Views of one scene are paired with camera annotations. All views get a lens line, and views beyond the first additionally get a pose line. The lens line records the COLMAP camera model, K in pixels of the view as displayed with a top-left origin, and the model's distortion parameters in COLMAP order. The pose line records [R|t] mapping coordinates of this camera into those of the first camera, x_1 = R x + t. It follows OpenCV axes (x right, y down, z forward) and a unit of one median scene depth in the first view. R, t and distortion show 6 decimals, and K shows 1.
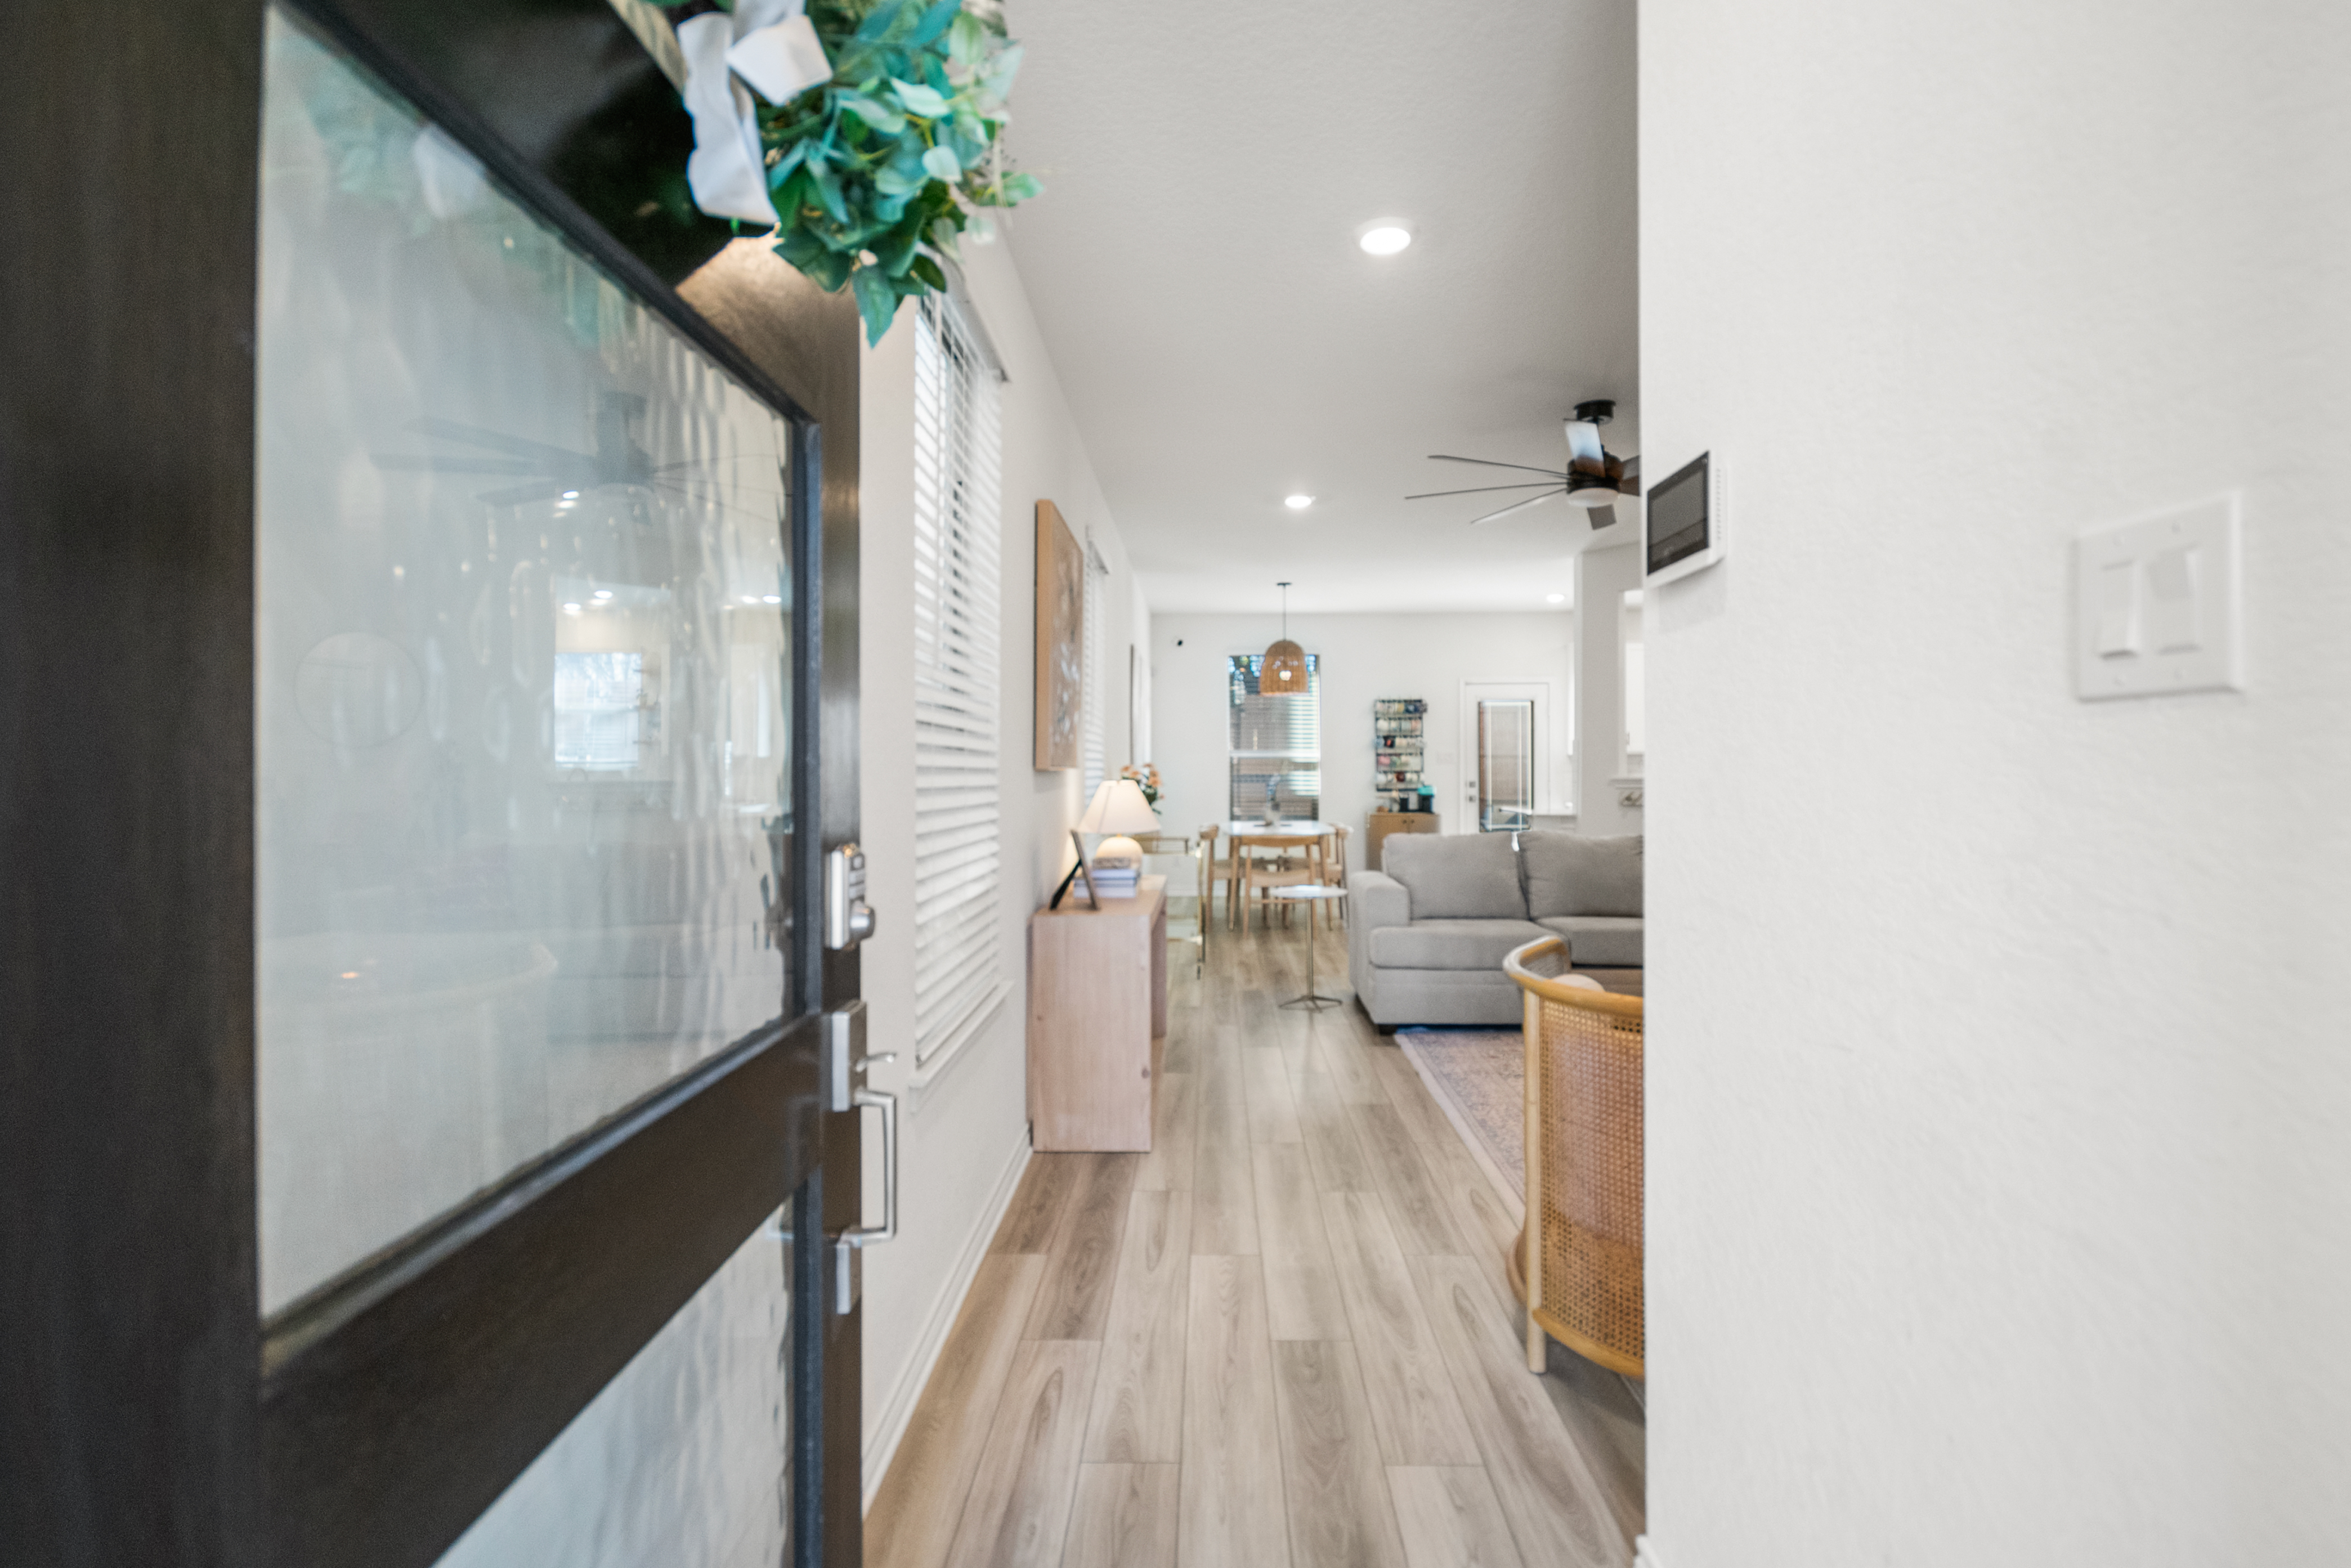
lens RADIAL K [[1057.5, 0, 1196.3], [0, 1057.5, 771.2], [0, 0, 1]] dist [0.022408, -0.008340]
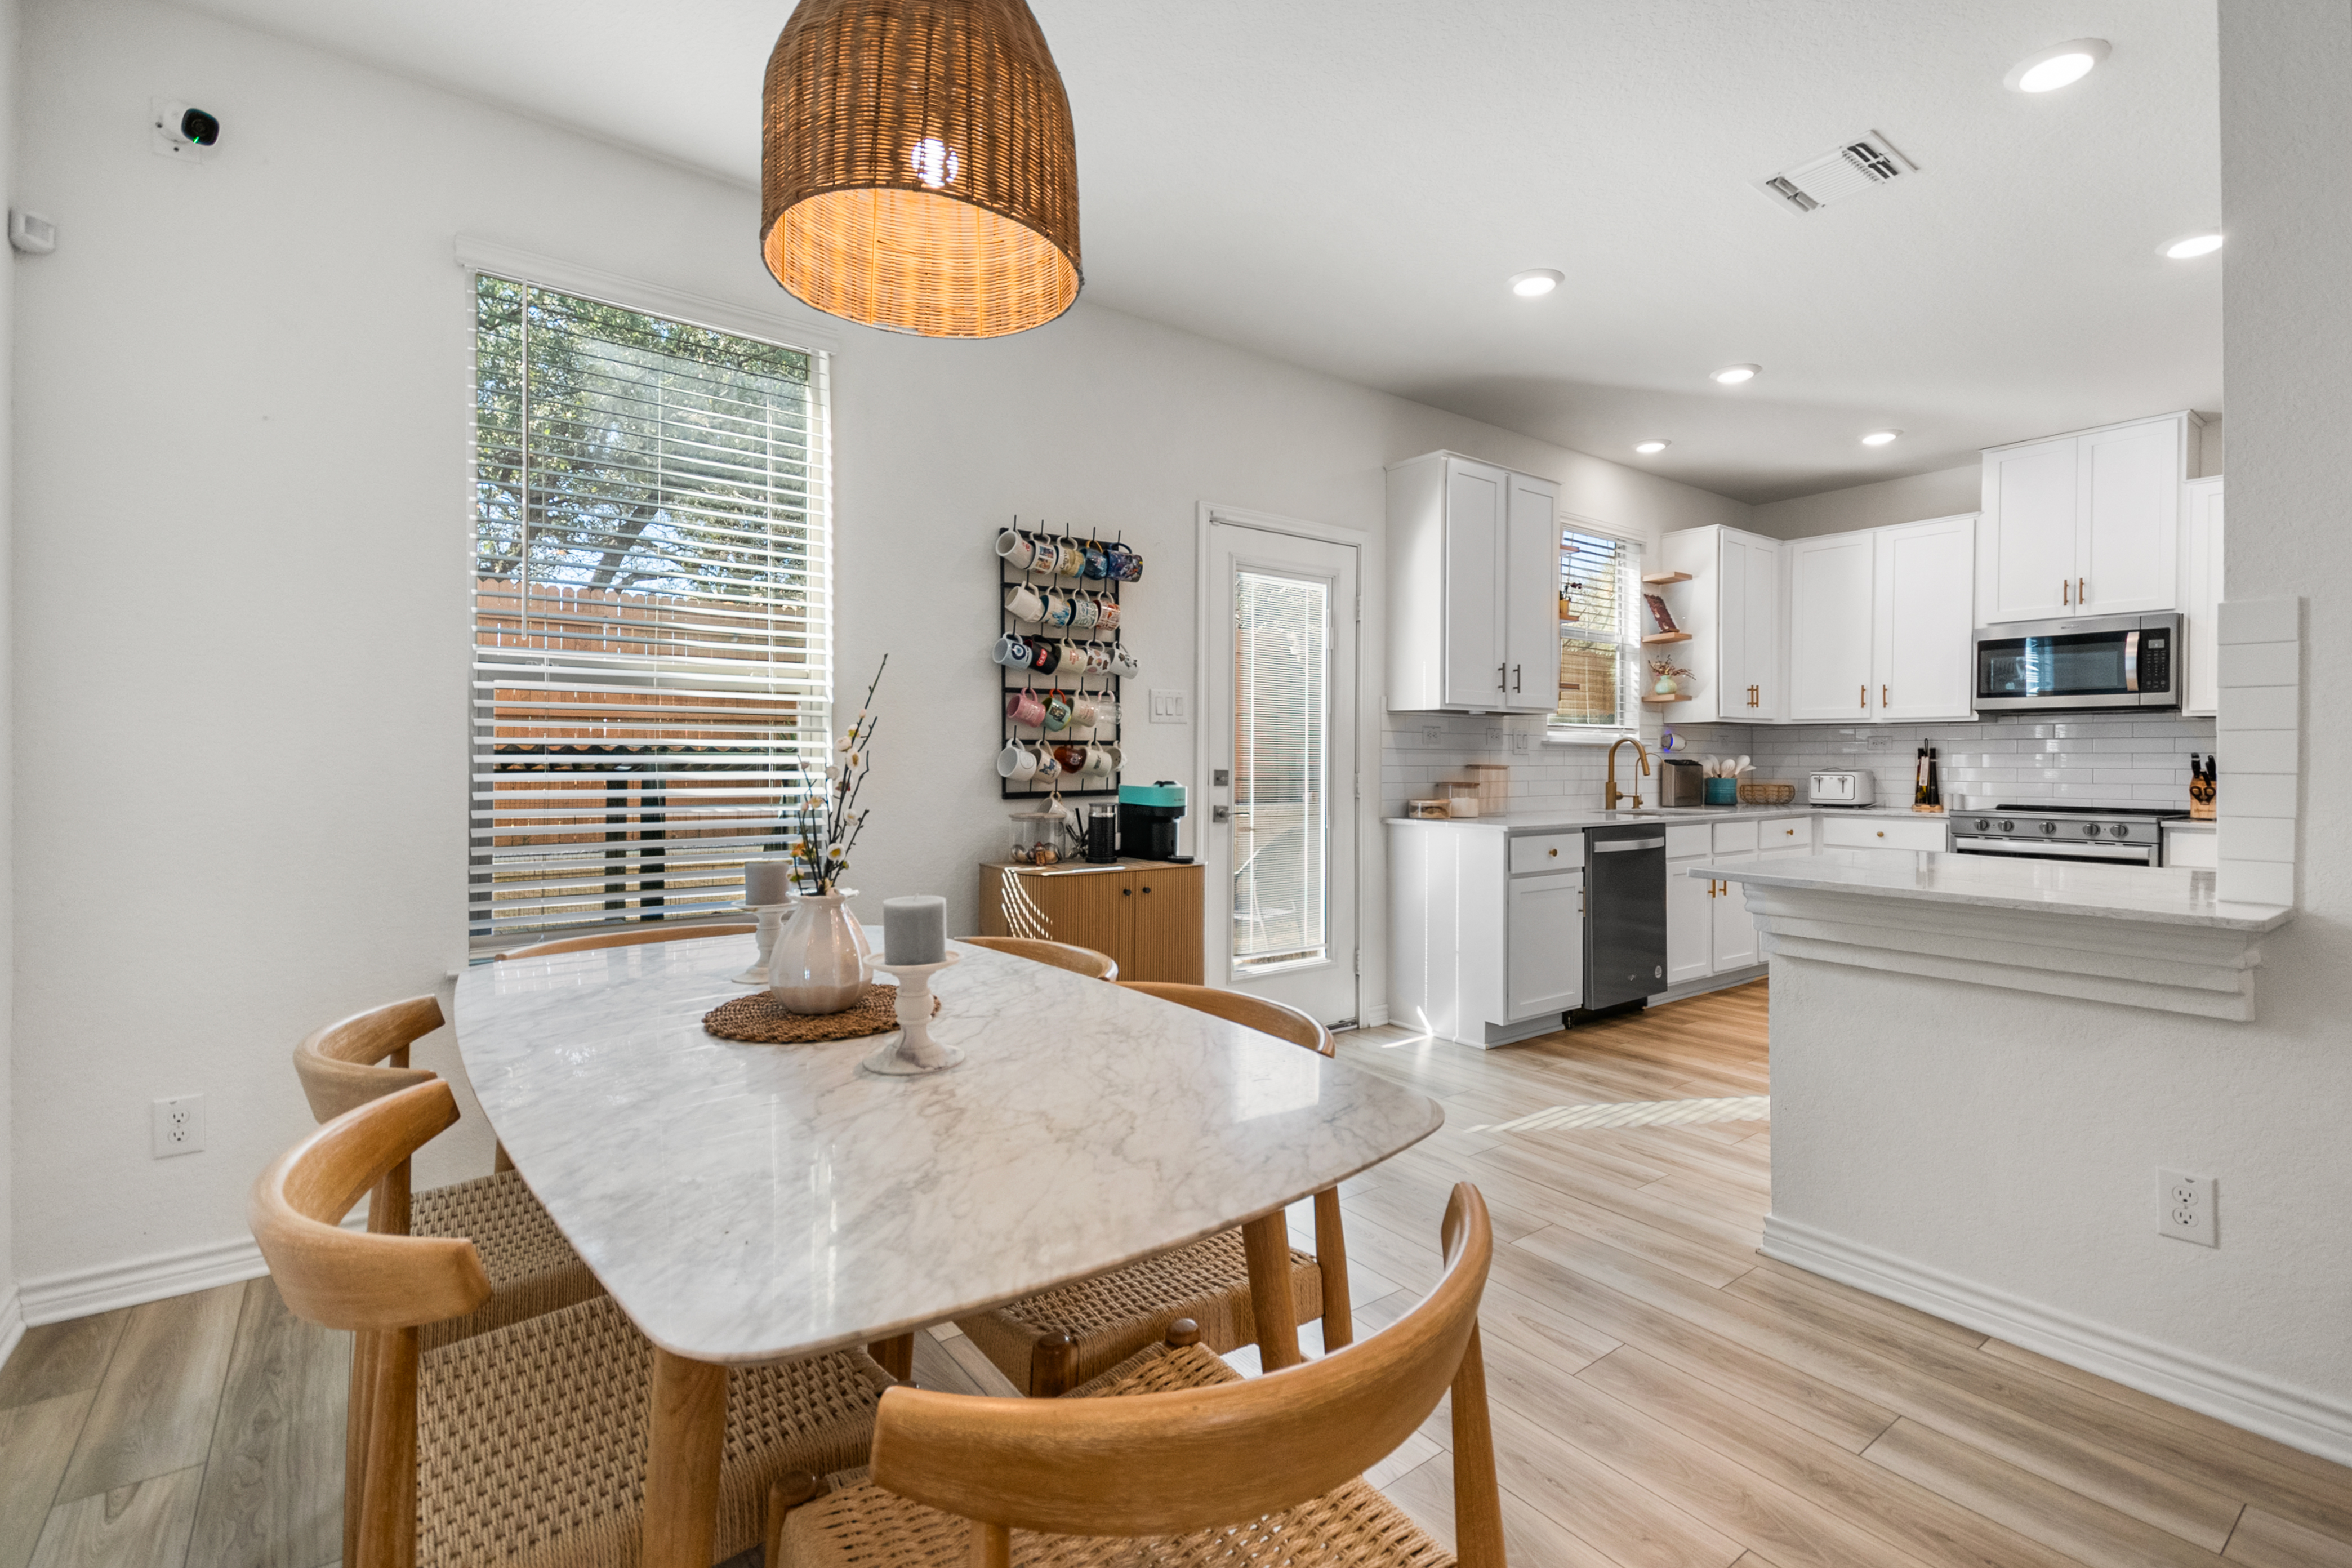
lens RADIAL K [[1058.0, 0, 1193.6], [0, 1058.0, 761.9], [0, 0, 1]] dist [0.022408, -0.008340]
pose [[0.780380, 0.009985, 0.625226, 0.005308], [-0.010659, 0.999940, -0.002665, 0.007584], [-0.625215, -0.004584, 0.780439, 0.701534]]
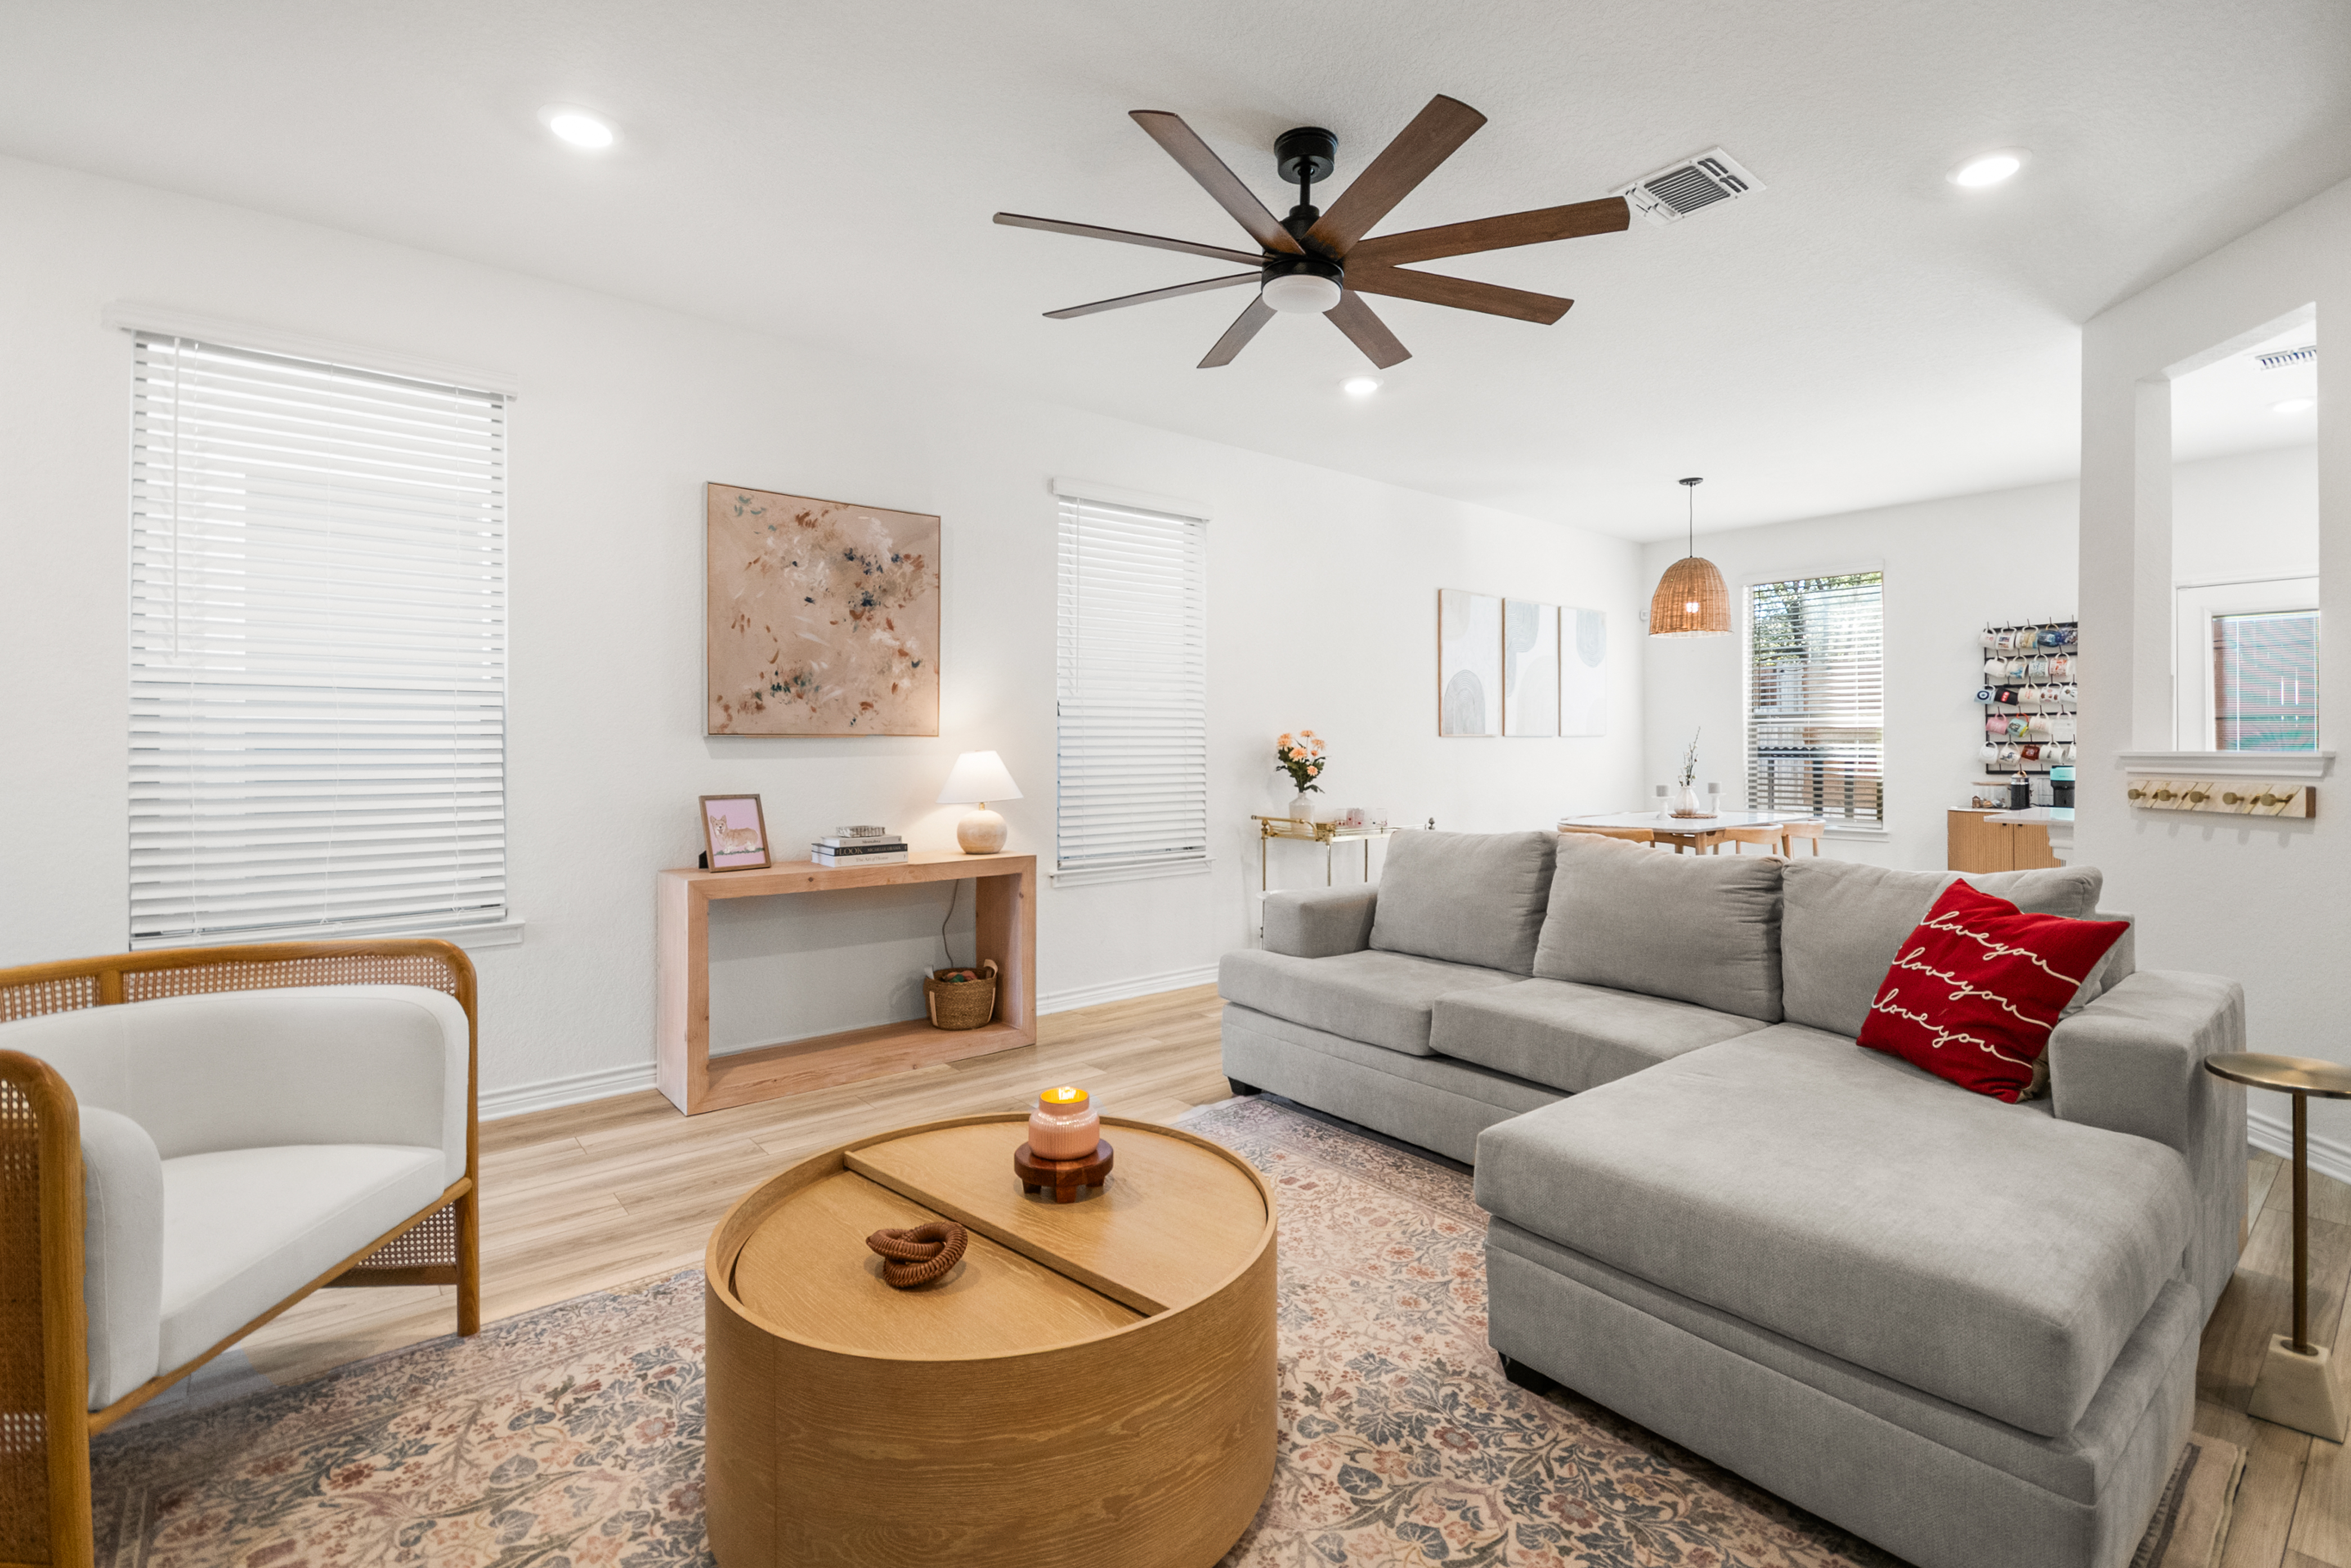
lens RADIAL K [[1057.5, 0, 1204.7], [0, 1057.5, 744.8], [0, 0, 1]] dist [0.022408, -0.008340]
pose [[0.662488, 0.004722, -0.749057, 0.341447], [-0.002487, 0.999988, 0.004104, 0.000377], [0.749068, -0.000855, 0.662492, 0.228791]]
